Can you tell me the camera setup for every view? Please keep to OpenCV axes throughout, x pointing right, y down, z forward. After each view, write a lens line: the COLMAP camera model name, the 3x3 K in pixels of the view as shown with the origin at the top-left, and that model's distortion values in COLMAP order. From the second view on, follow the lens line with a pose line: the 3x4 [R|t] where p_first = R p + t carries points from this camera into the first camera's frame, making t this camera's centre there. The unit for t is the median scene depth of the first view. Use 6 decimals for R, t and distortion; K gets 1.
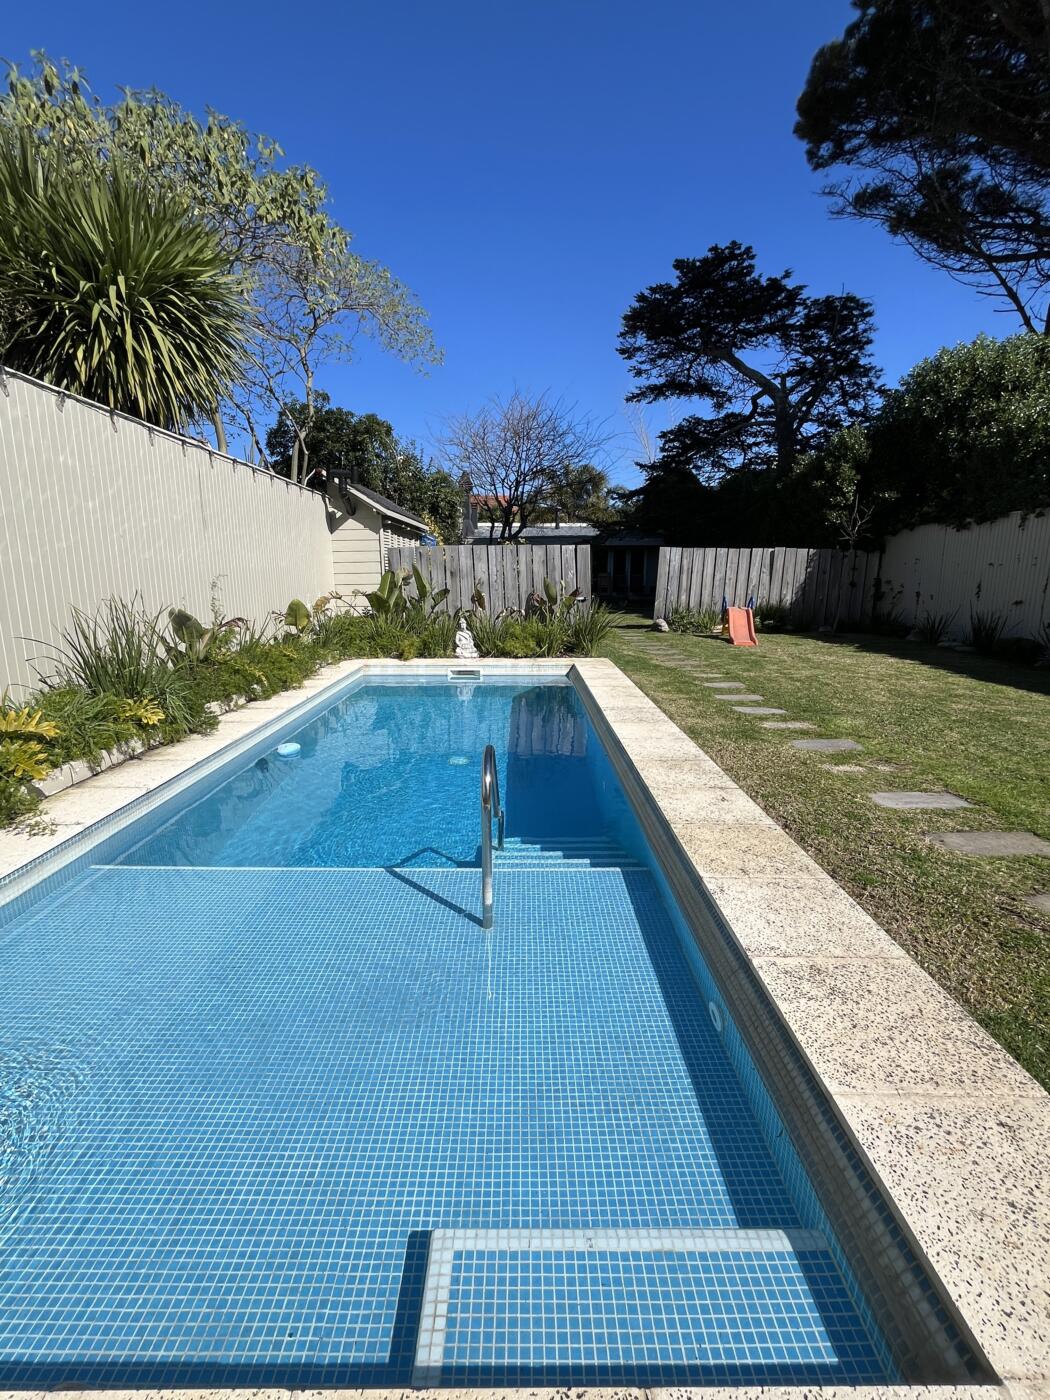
lens RADIAL K [[624.3, 0, 521.5], [0, 624.3, 702.8], [0, 0, 1]] dist [-0.004114, -0.000585]
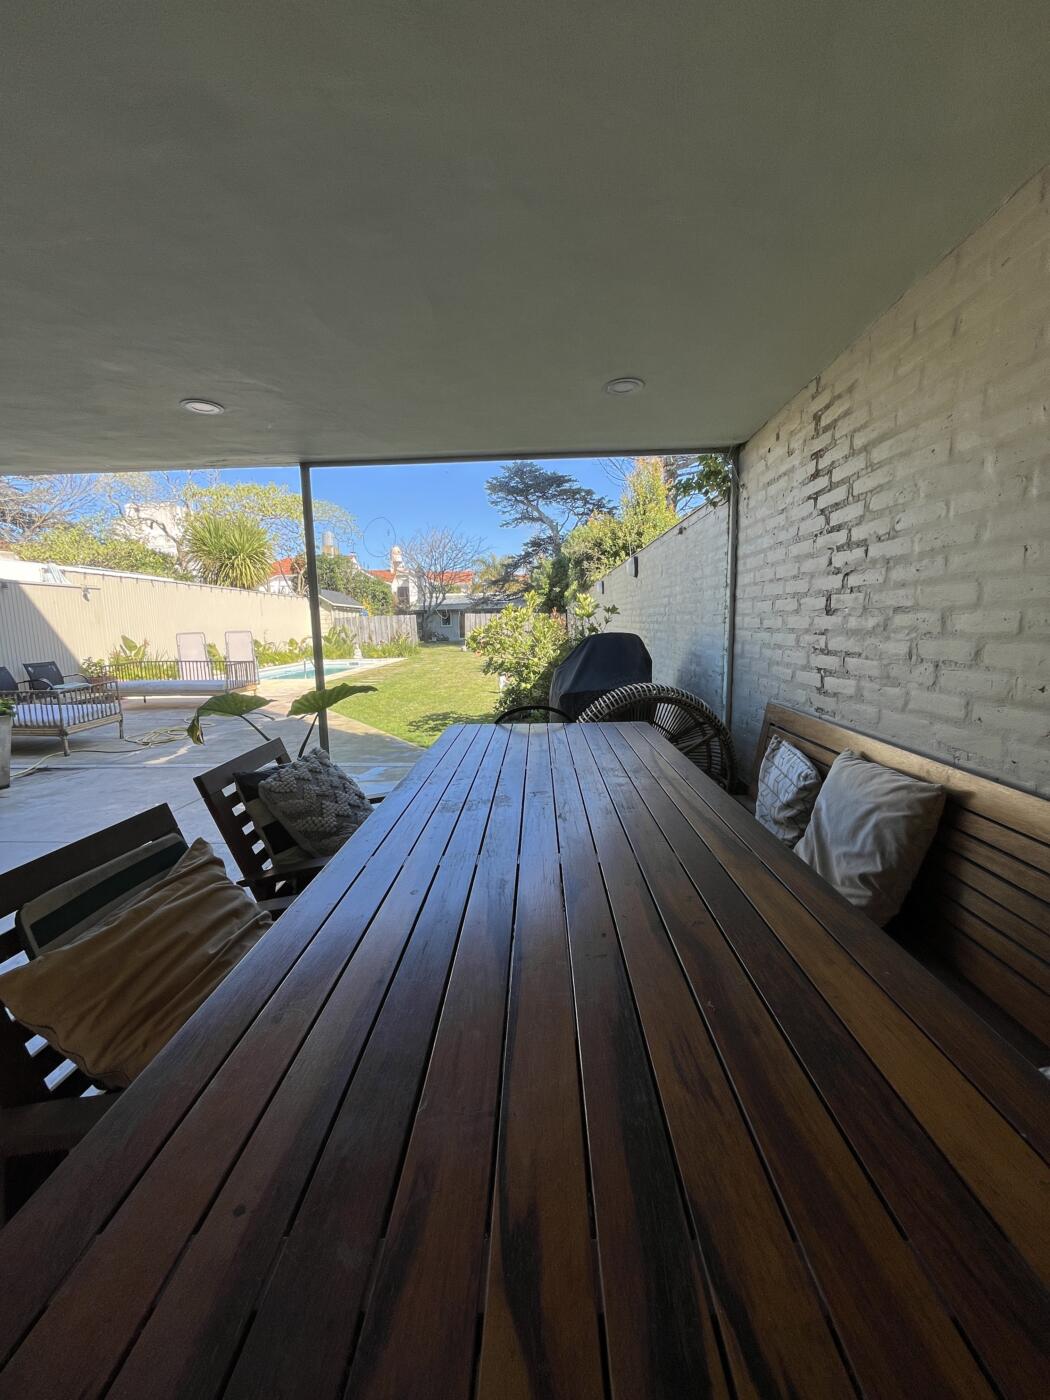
lens RADIAL K [[563.3, 0, 526.9], [0, 563.3, 707.1], [0, 0, 1]] dist [-0.007485, 0.000441]
pose [[0.999541, -0.020766, -0.022047, 0.693725], [0.019418, 0.998029, -0.059679, 0.296396], [0.023242, 0.059223, 0.997974, -1.398008]]
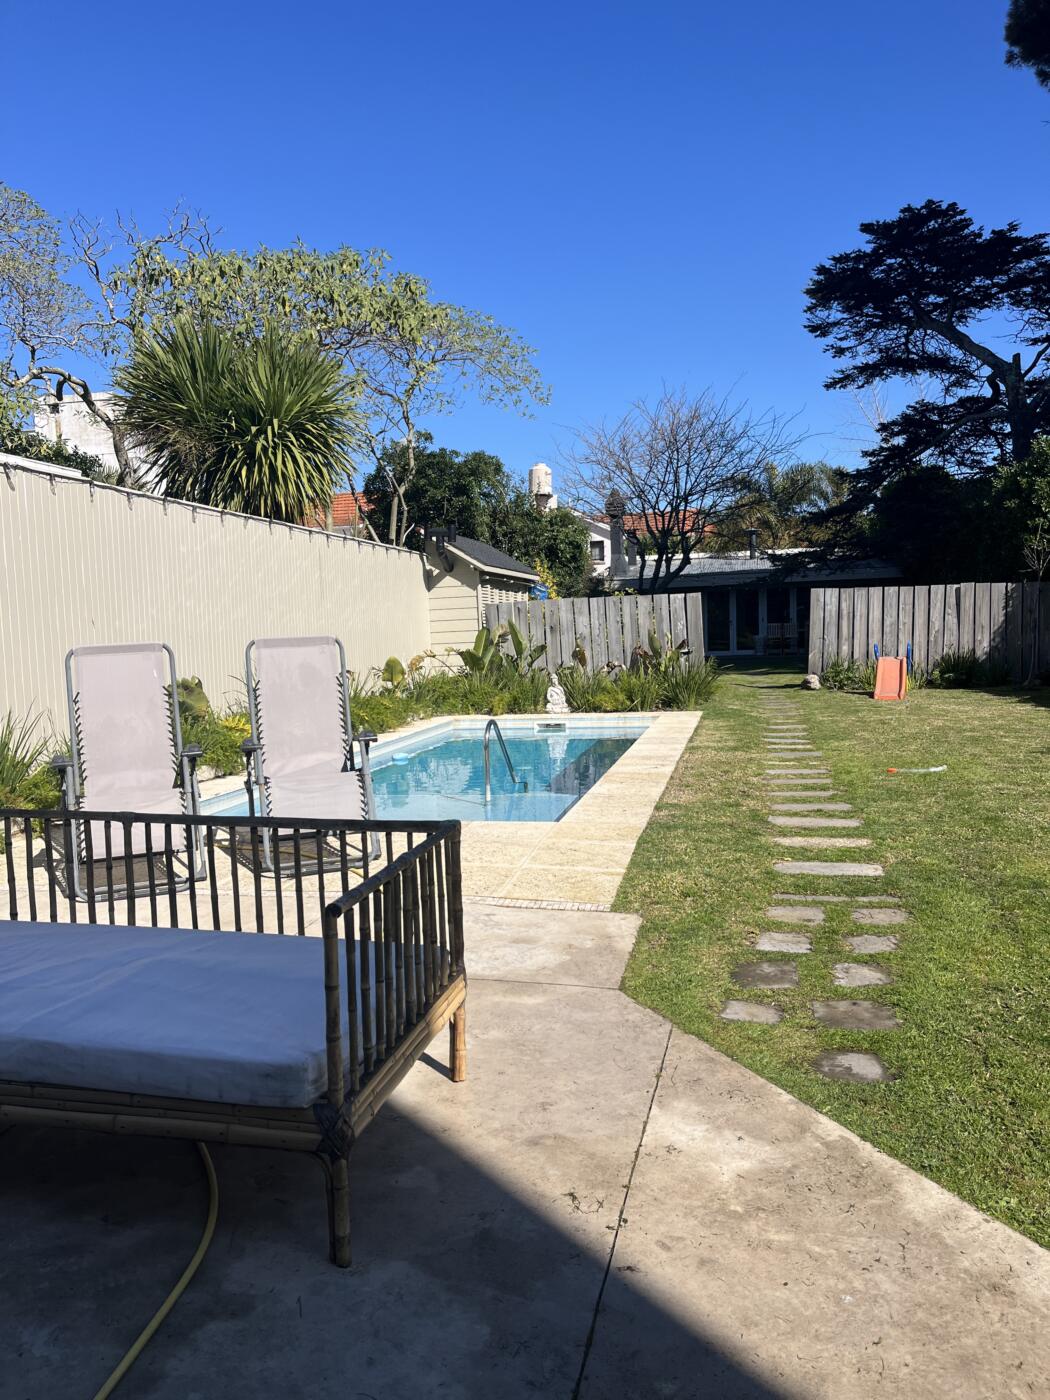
lens RADIAL K [[1059.5, 0, 529.6], [0, 1059.5, 705.2], [0, 0, 1]] dist [0.044772, -0.015509]
pose [[0.978044, -0.017194, -0.207689, 0.213687], [-0.010189, 0.991454, -0.130062, 0.130974], [0.208150, 0.129322, 0.969510, -0.614227]]
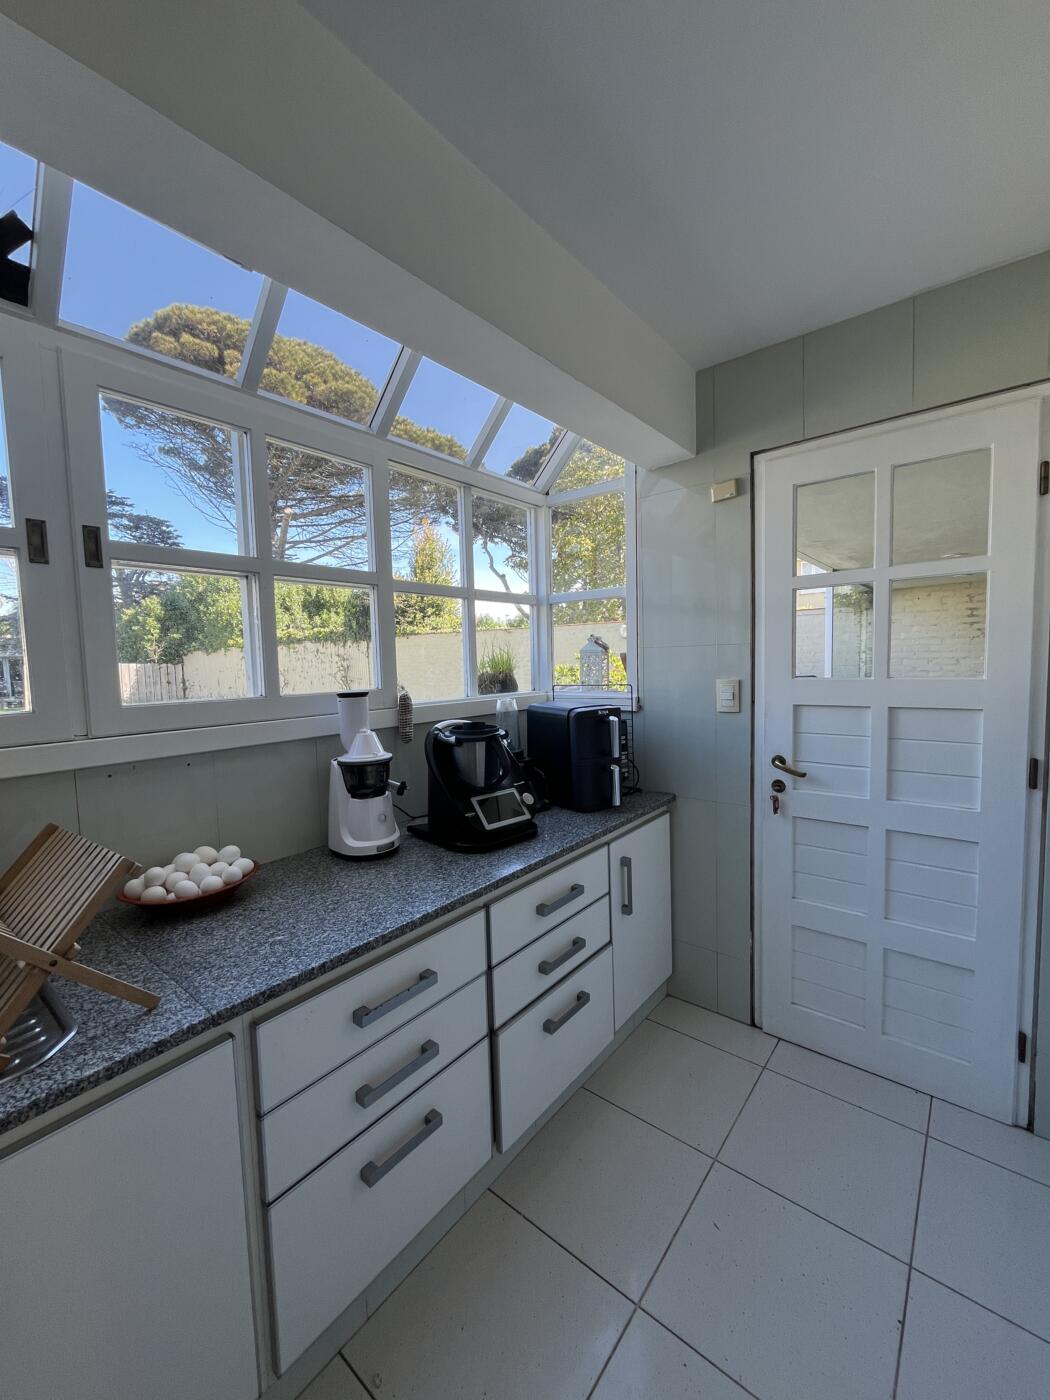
lens RADIAL K [[563.3, 0, 524.2], [0, 563.3, 699.1], [0, 0, 1]] dist [-0.007485, 0.000441]
pose [[0.620141, -0.074880, 0.780908, -0.142386], [0.190533, 0.980005, -0.057337, 0.211727], [-0.761001, 0.184346, 0.622009, -1.131335]]
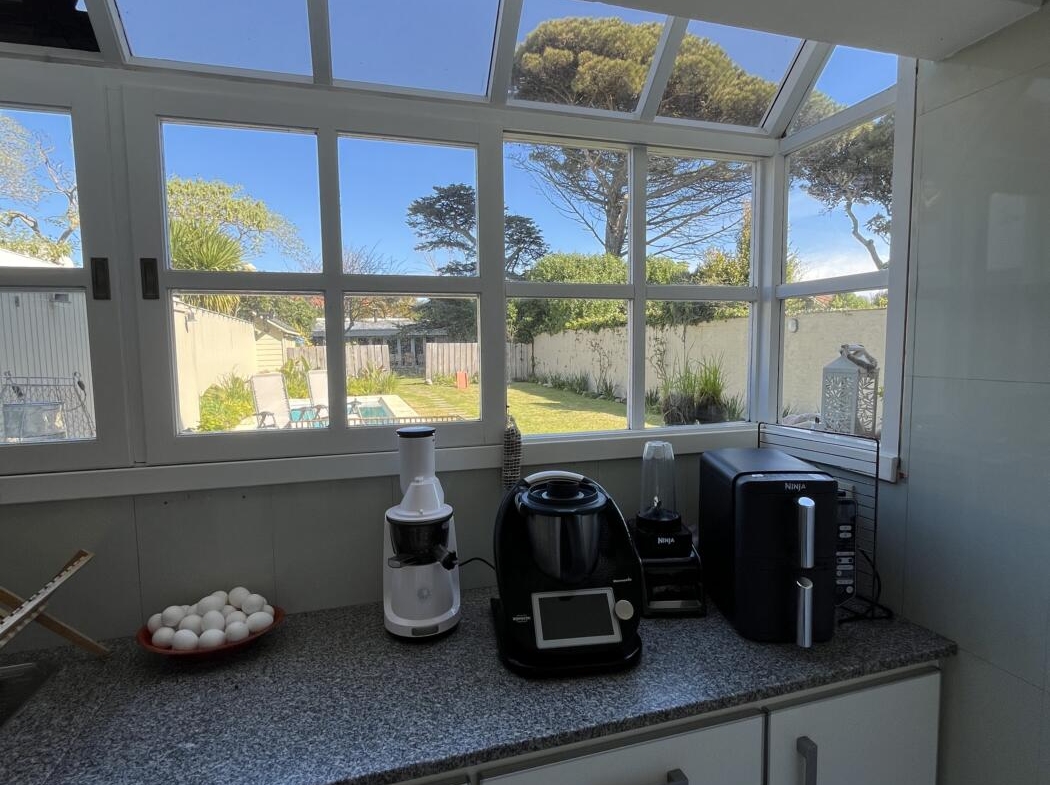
lens RADIAL K [[564.9, 0, 524.7], [0, 564.9, 390.4], [0, 0, 1]] dist [-0.003083, 0.000201]
pose [[0.953753, -0.039355, 0.298005, -0.031853], [0.077370, 0.990130, -0.116861, 0.195089], [-0.290464, 0.134513, 0.947384, -1.127525]]
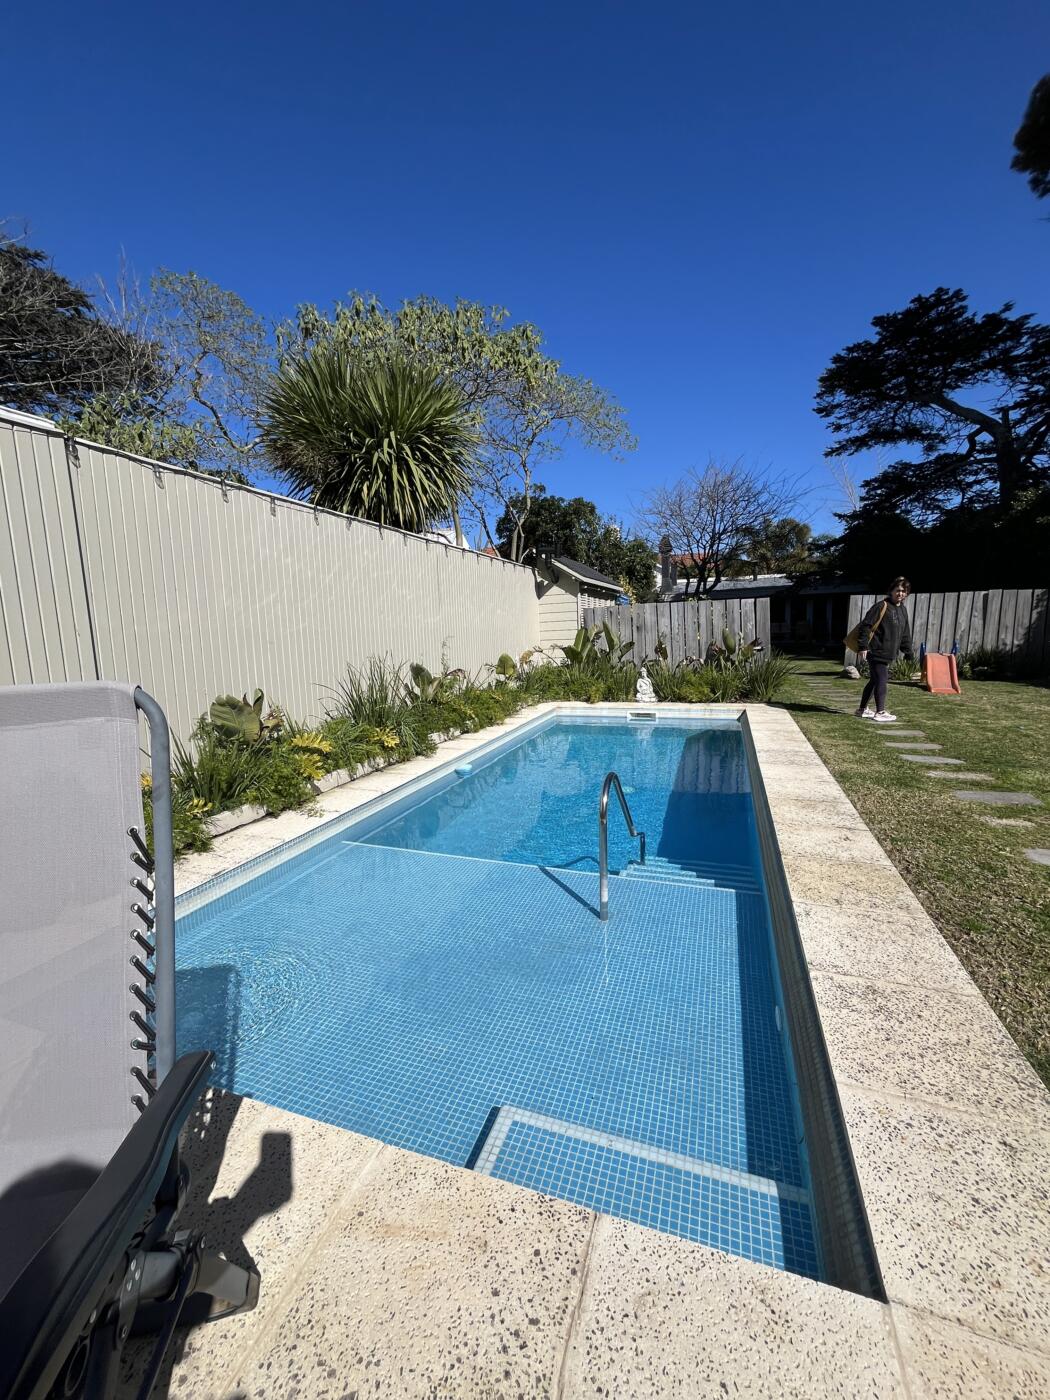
lens RADIAL K [[563.3, 0, 519.3], [0, 563.3, 703.2], [0, 0, 1]] dist [-0.007485, 0.000441]
pose [[0.939148, 0.014595, -0.343203, 0.047273], [-0.037985, 0.997382, -0.061528, 0.001839], [0.341407, 0.070821, 0.937244, -0.037152]]
